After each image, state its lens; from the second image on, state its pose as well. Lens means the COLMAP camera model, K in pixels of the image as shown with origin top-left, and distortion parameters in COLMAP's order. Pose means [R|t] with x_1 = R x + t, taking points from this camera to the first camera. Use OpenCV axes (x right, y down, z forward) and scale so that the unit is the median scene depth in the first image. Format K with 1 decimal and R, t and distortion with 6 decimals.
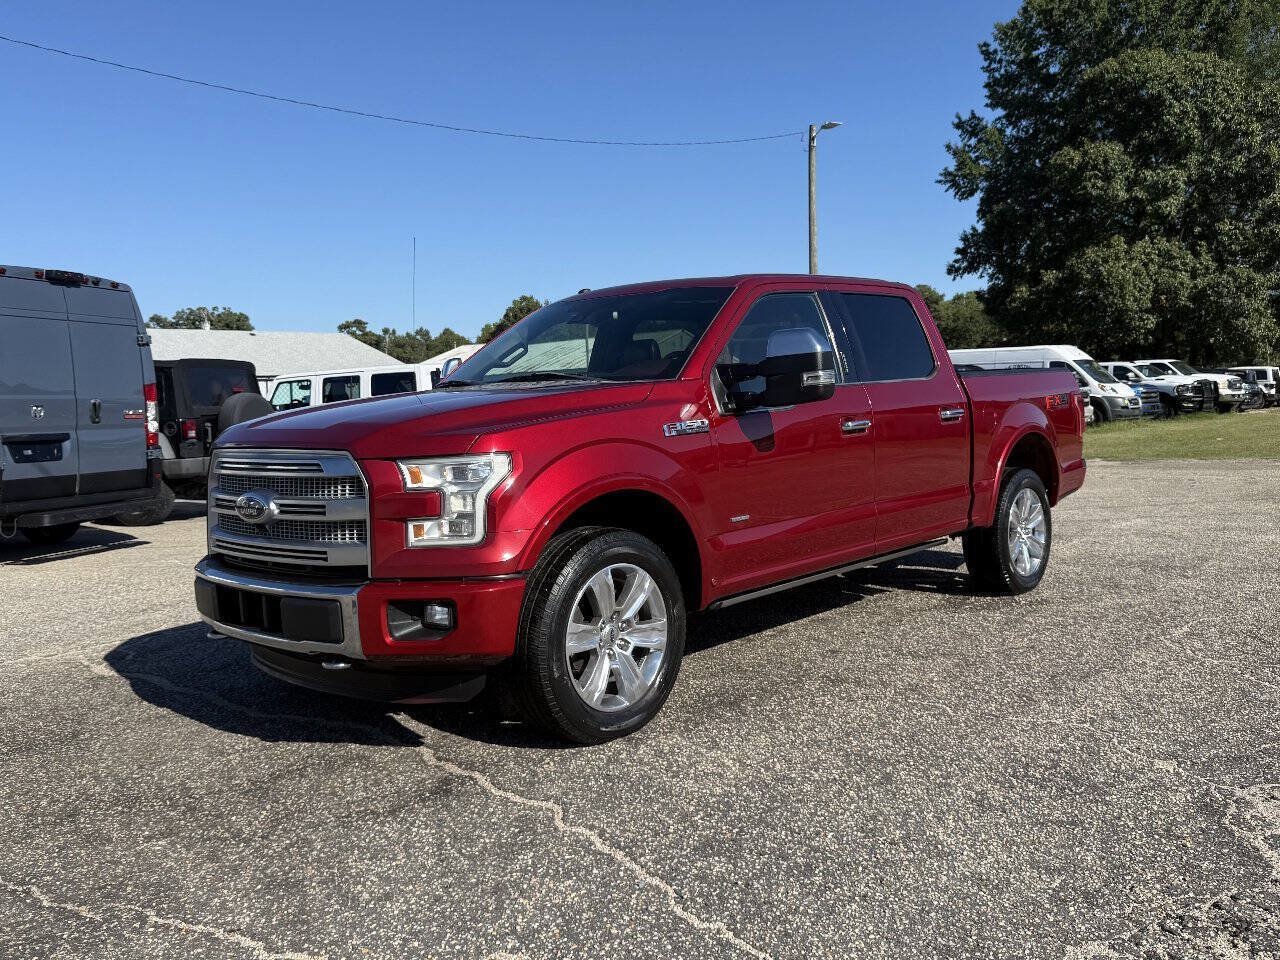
lens RADIAL K [[1070.0, 0, 640.8], [0, 1070.0, 424.1], [0, 0, 1]] dist [0.089984, -0.143780]
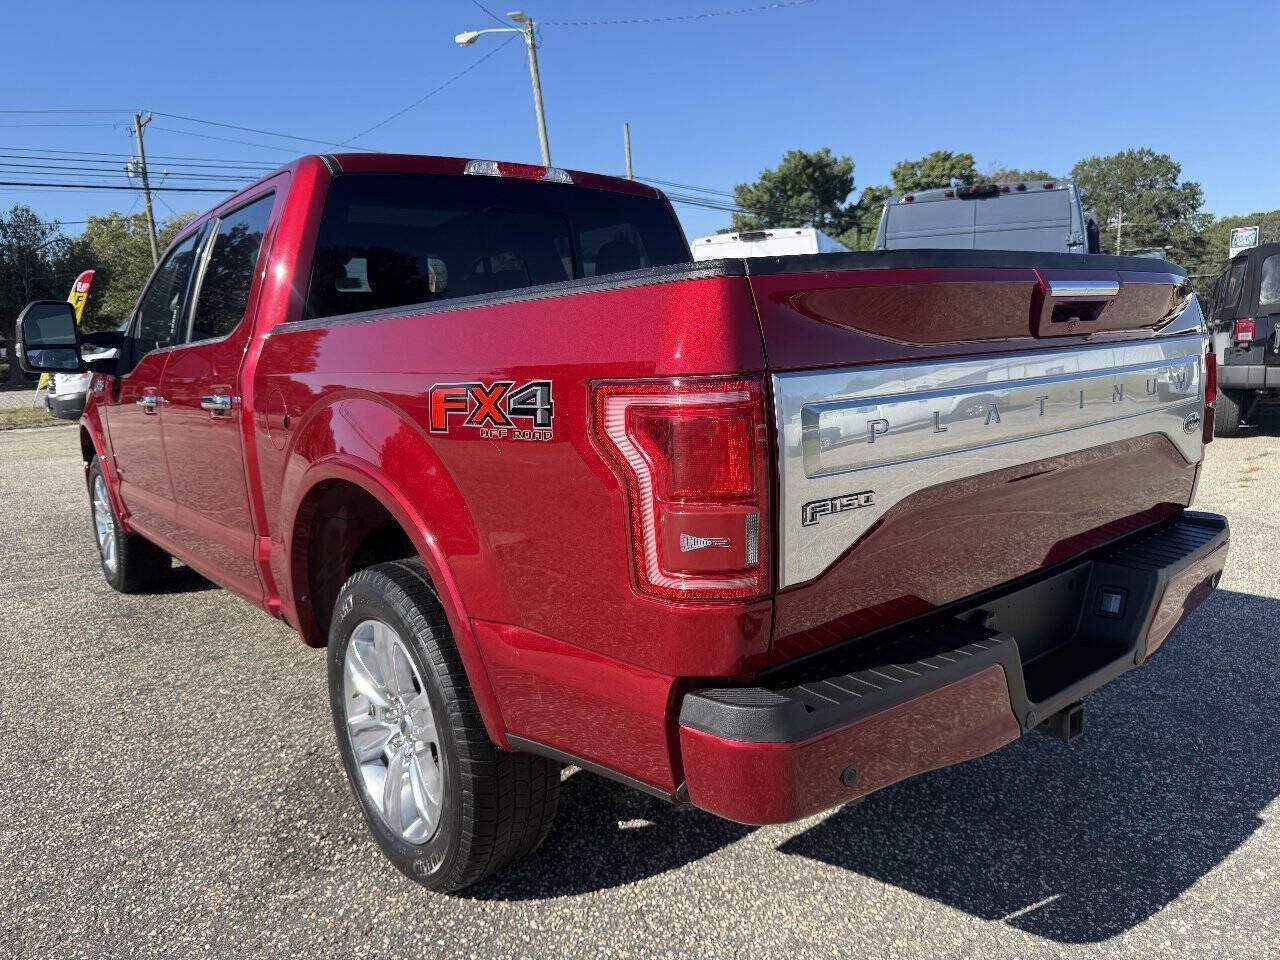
lens RADIAL K [[904.2, 0, 640.1], [0, 904.2, 472.2], [0, 0, 1]] dist [0.016825, -0.024998]
pose [[-0.144050, 0.185222, -0.972082, 0.844152], [0.026542, 0.982697, 0.183311, -0.064748], [0.989214, 0.000605, -0.146473, 1.486985]]
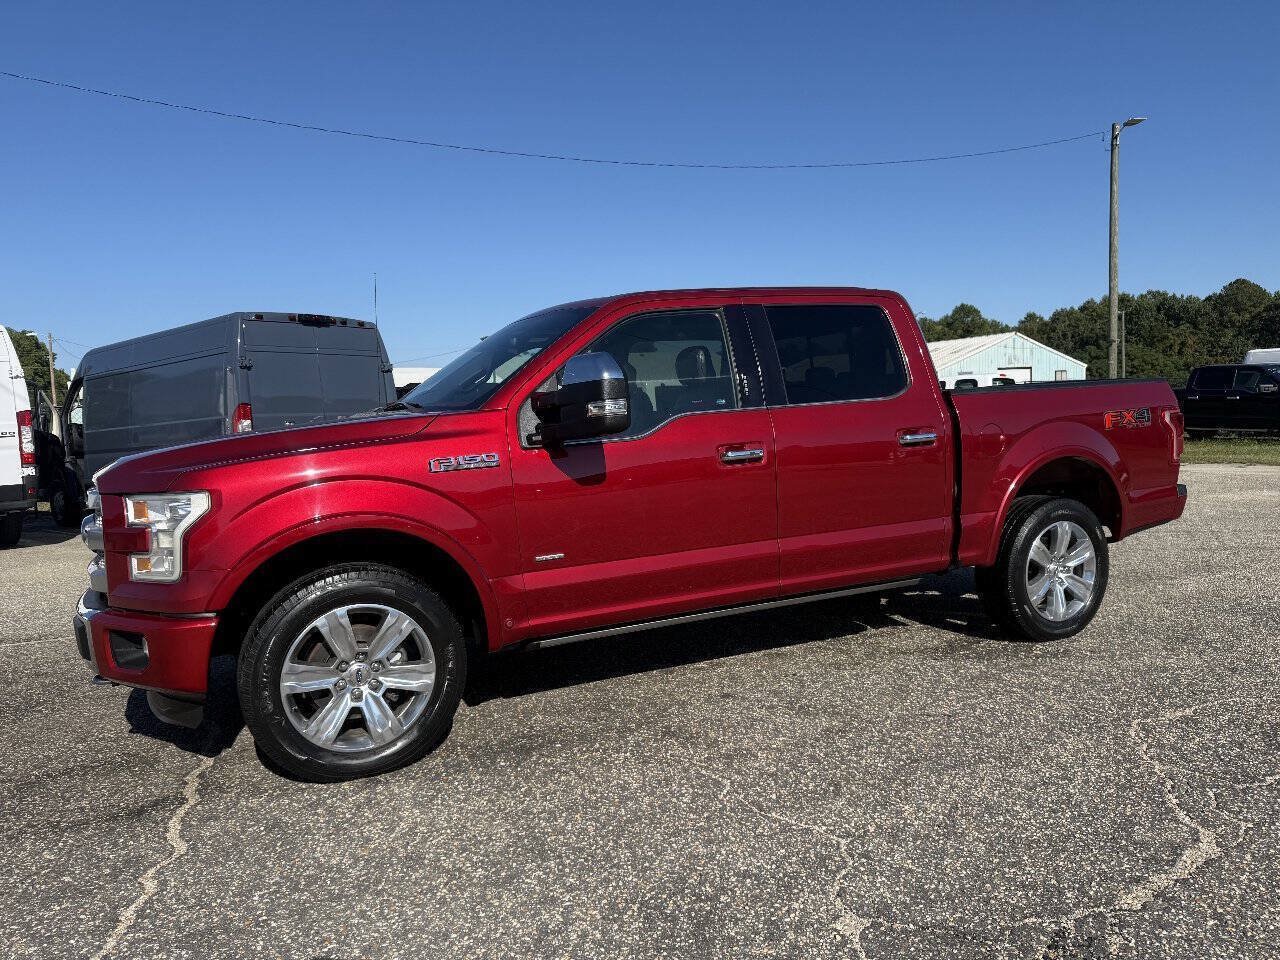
lens RADIAL K [[904.2, 0, 638.8], [0, 904.2, 490.2], [0, 0, 1]] dist [0.016825, -0.024998]
pose [[0.929398, 0.025728, -0.368182, 0.402411], [0.001768, 0.997246, 0.074148, -0.025937], [0.369075, -0.069564, 0.926792, 0.264654]]
